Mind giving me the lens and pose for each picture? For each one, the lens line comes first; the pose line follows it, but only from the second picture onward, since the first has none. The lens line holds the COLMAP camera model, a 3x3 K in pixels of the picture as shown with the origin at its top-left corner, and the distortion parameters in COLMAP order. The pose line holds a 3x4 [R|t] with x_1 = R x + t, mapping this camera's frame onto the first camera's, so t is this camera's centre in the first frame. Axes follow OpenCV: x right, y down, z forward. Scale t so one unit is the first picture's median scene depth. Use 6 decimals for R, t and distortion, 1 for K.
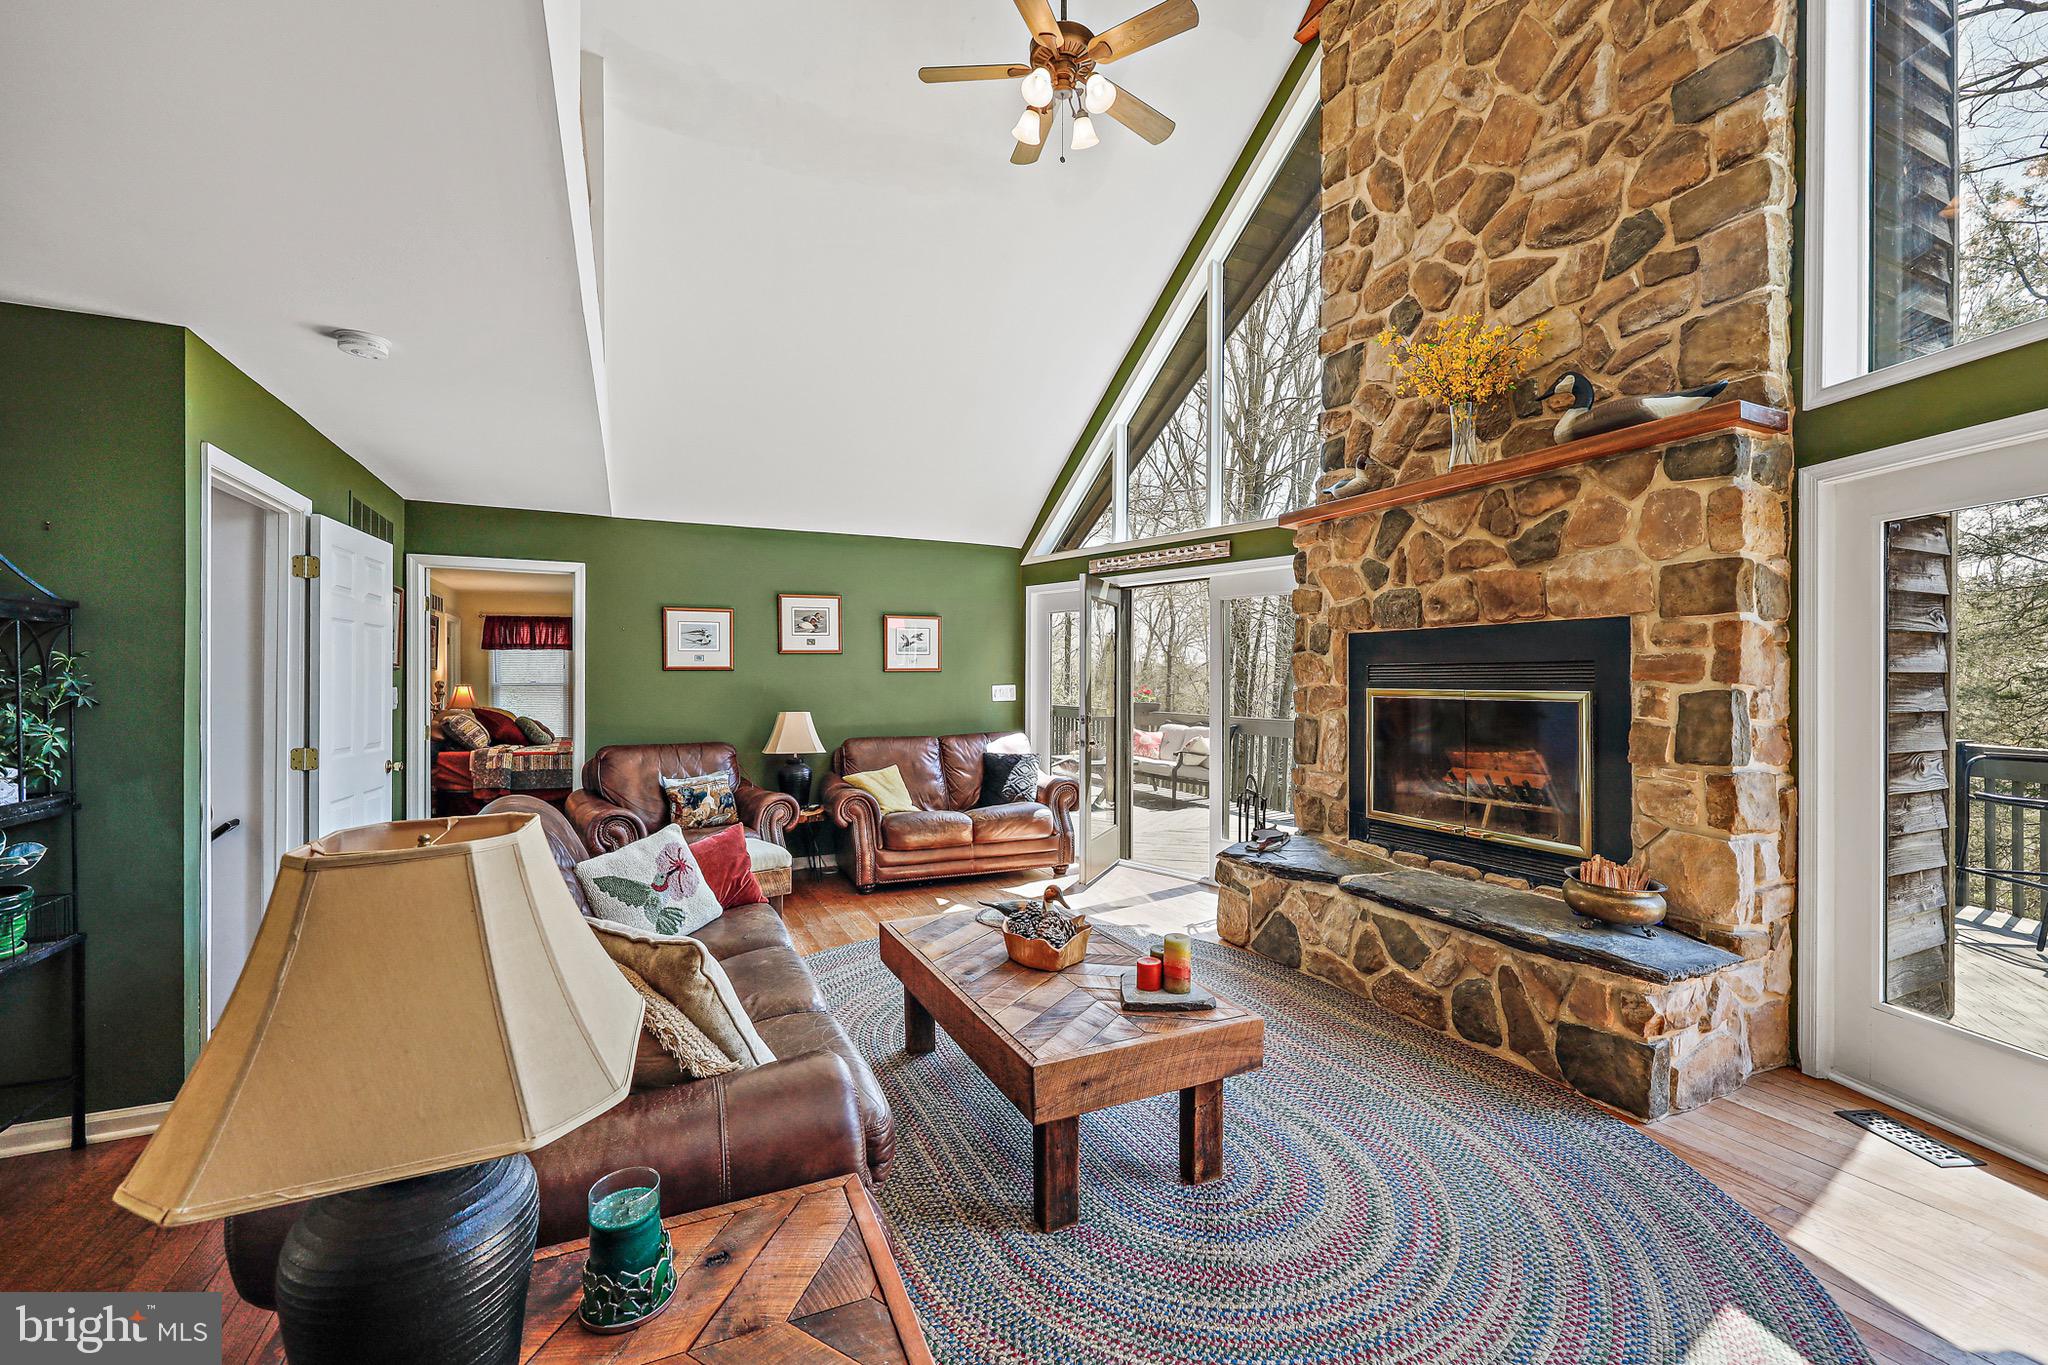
lens RADIAL K [[824.6, 0, 1023.1], [0, 824.6, 676.0], [0, 0, 1]] dist [-0.001429, -0.000006]
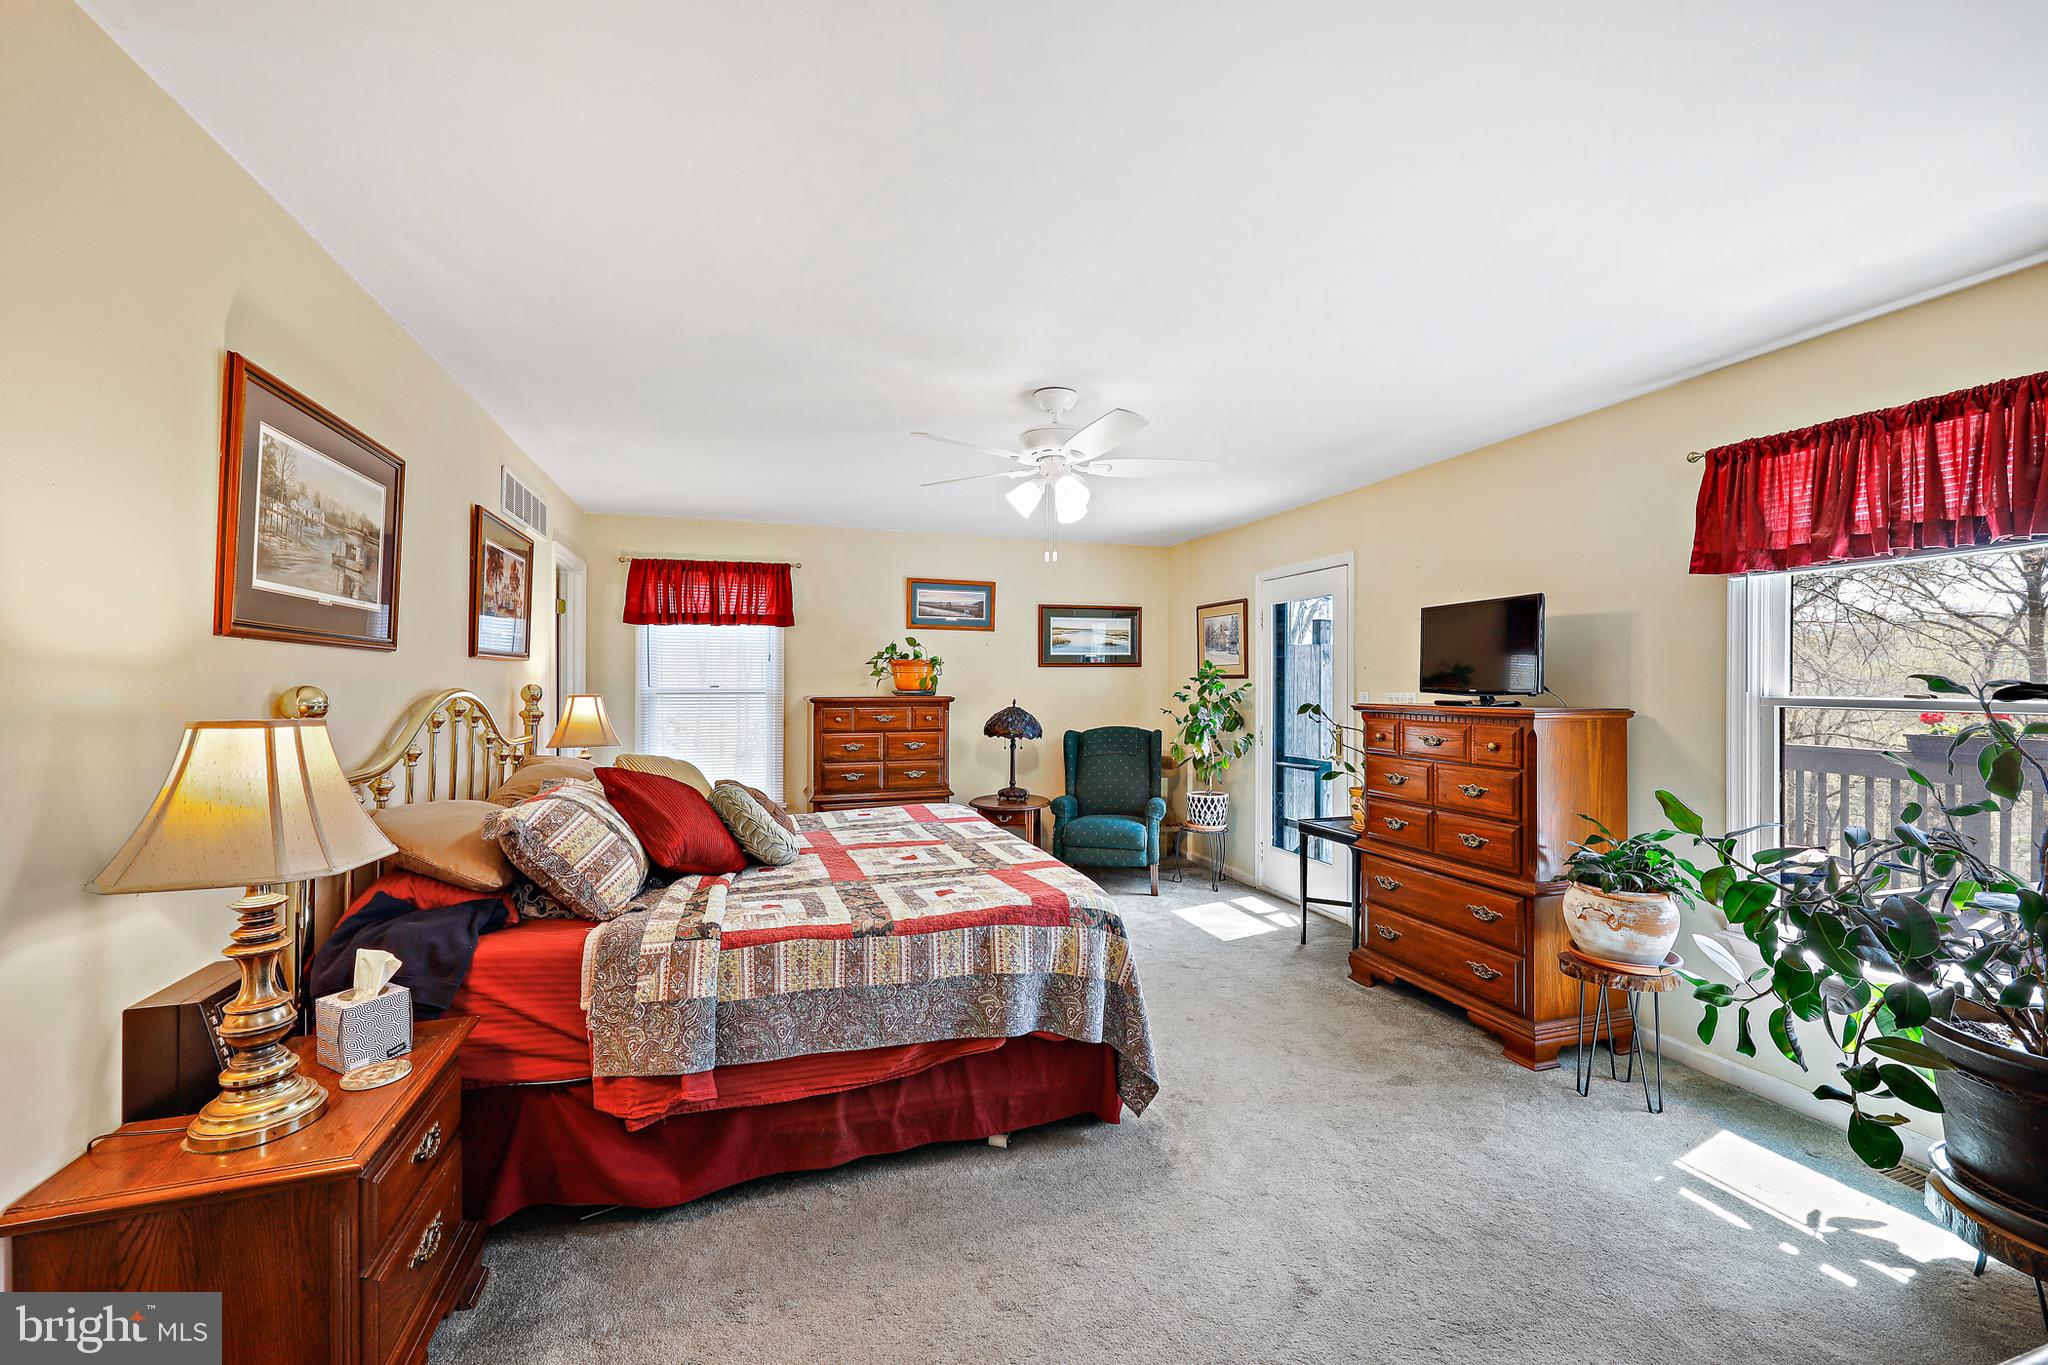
lens RADIAL K [[824.6, 0, 1024.6], [0, 824.6, 671.8], [0, 0, 1]] dist [-0.001429, -0.000006]
pose [[0.991781, 0.001707, -0.127936, -0.373439], [-0.003000, 0.999946, -0.009921, 0.002270], [0.127912, 0.010224, 0.991733, 0.568588]]
